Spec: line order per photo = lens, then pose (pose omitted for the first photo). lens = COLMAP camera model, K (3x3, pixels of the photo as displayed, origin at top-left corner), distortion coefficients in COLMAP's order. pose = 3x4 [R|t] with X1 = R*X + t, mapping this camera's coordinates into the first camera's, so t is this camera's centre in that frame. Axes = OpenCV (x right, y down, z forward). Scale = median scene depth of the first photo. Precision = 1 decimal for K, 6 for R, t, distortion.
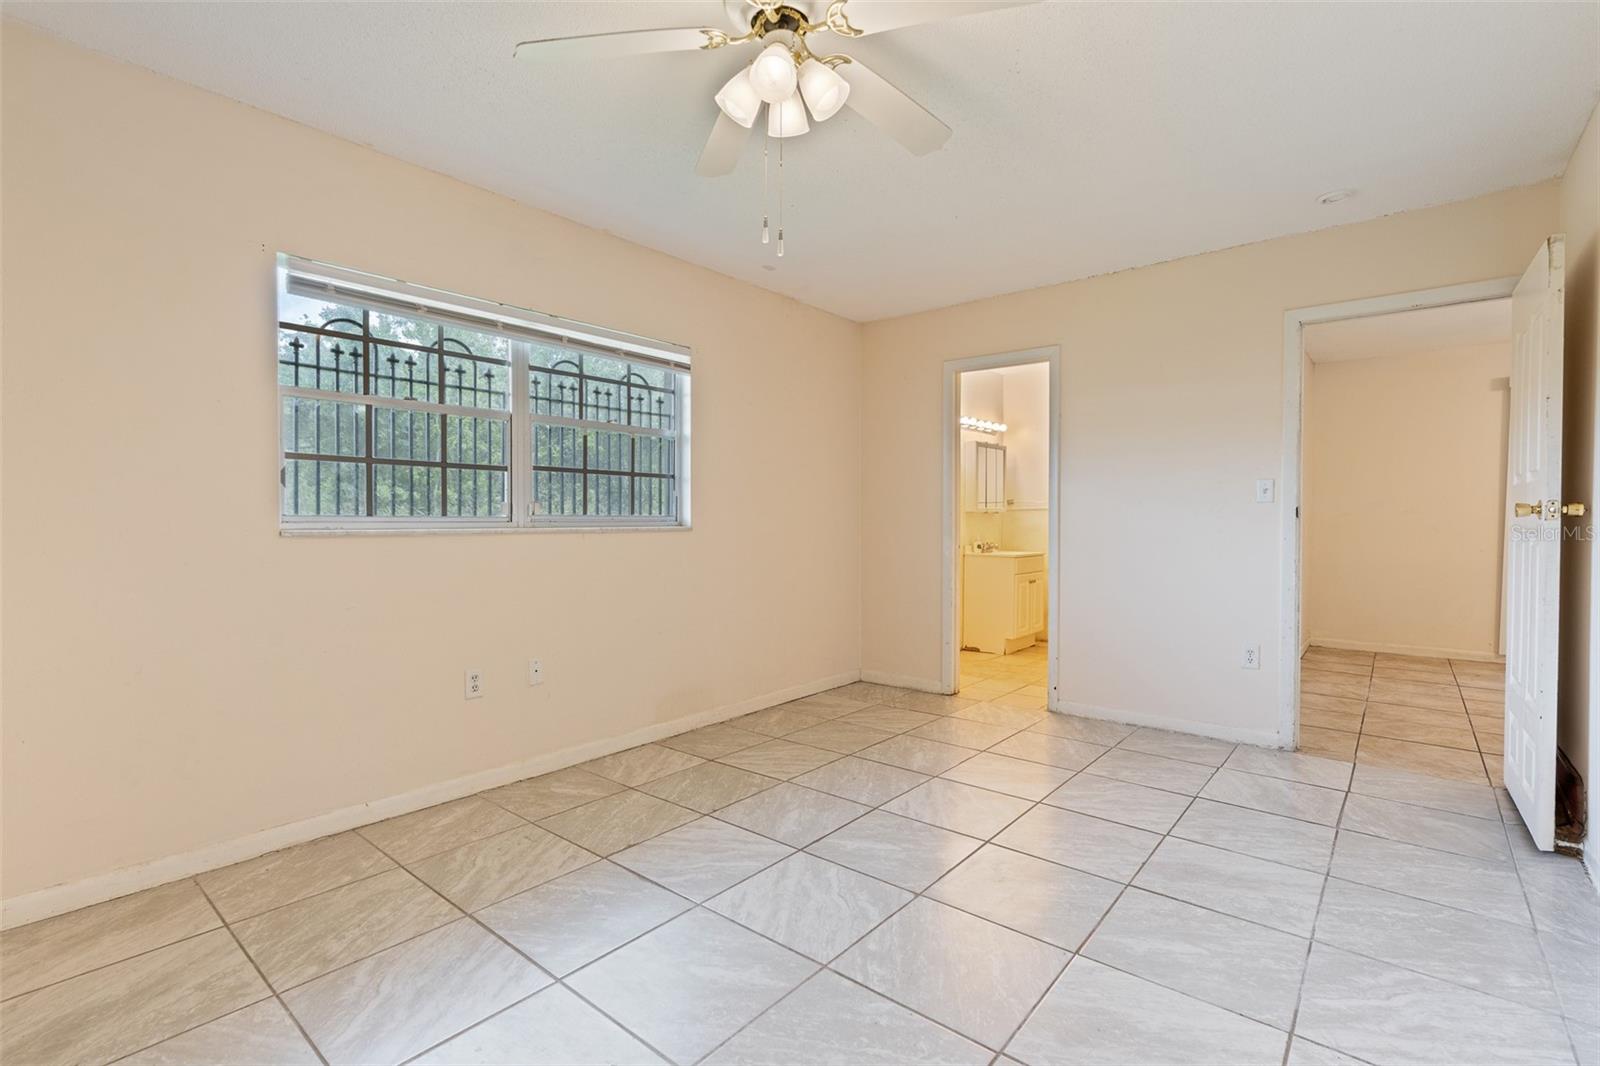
lens RADIAL K [[724.6, 0, 795.2], [0, 724.6, 525.5], [0, 0, 1]] dist [-0.011717, 0.005025]
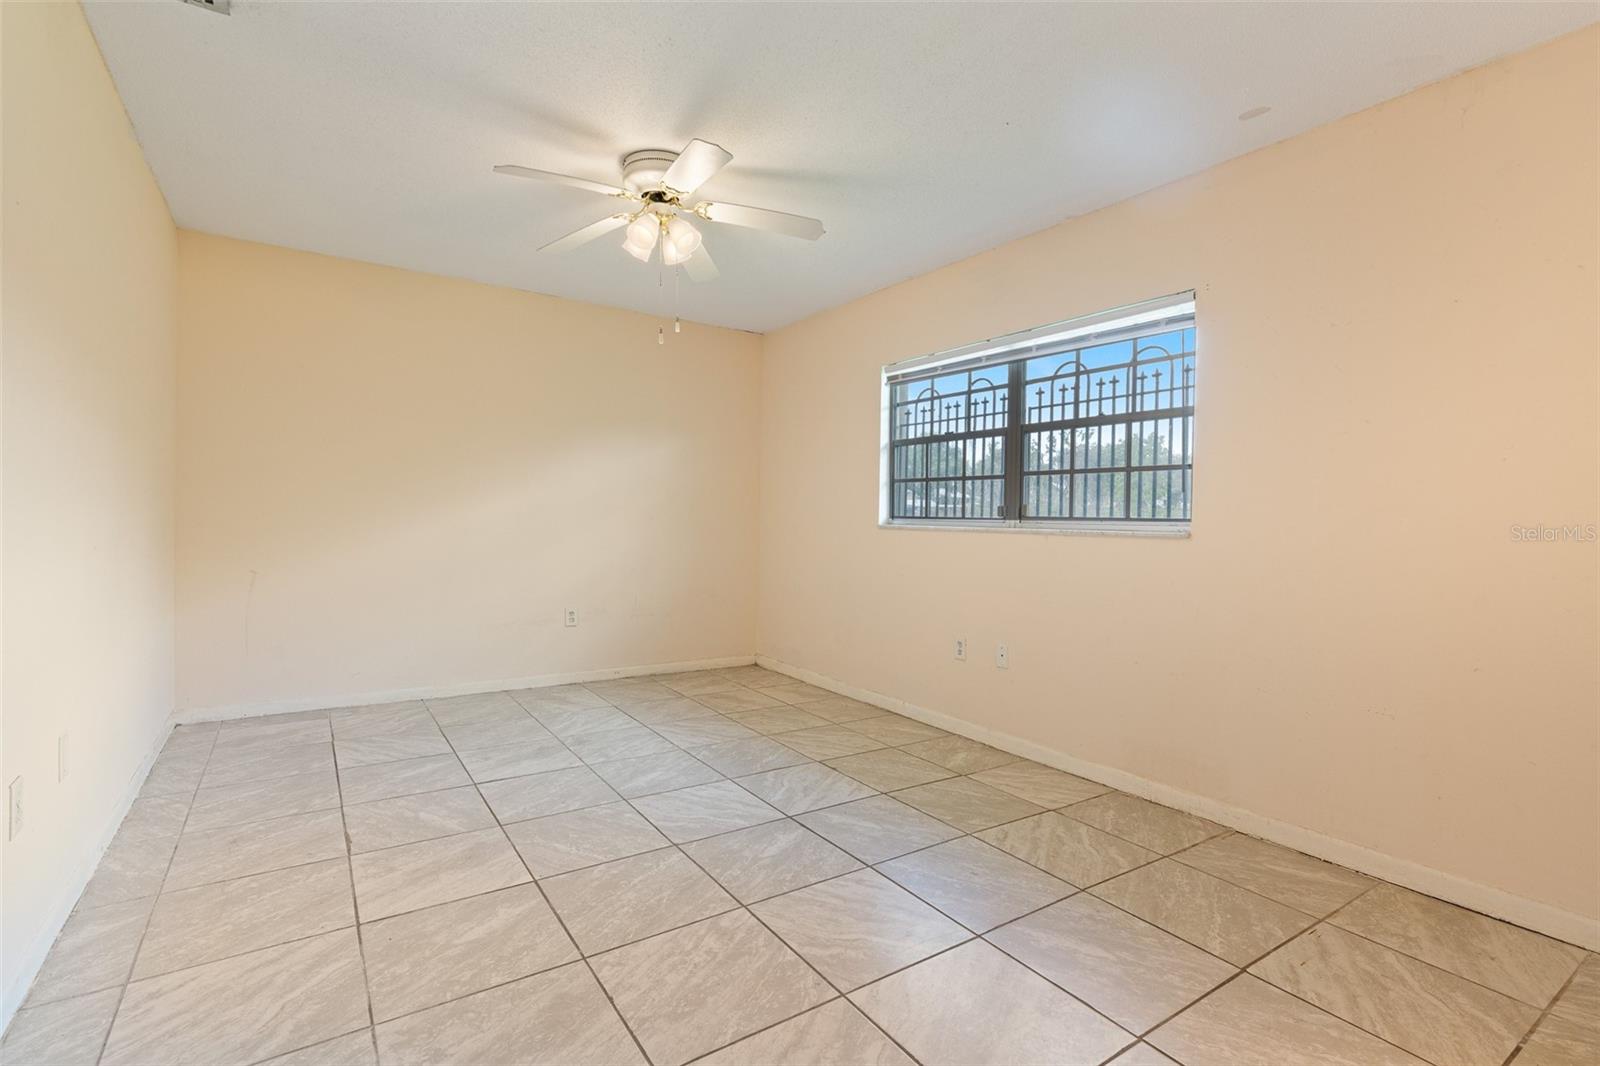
lens RADIAL K [[724.6, 0, 791.3], [0, 724.6, 532.7], [0, 0, 1]] dist [-0.011717, 0.005025]
pose [[-0.268896, 0.013521, -0.963074, 0.859686], [-0.027299, 0.999393, 0.021653, -0.005367], [0.962782, 0.032114, -0.268363, 1.042702]]
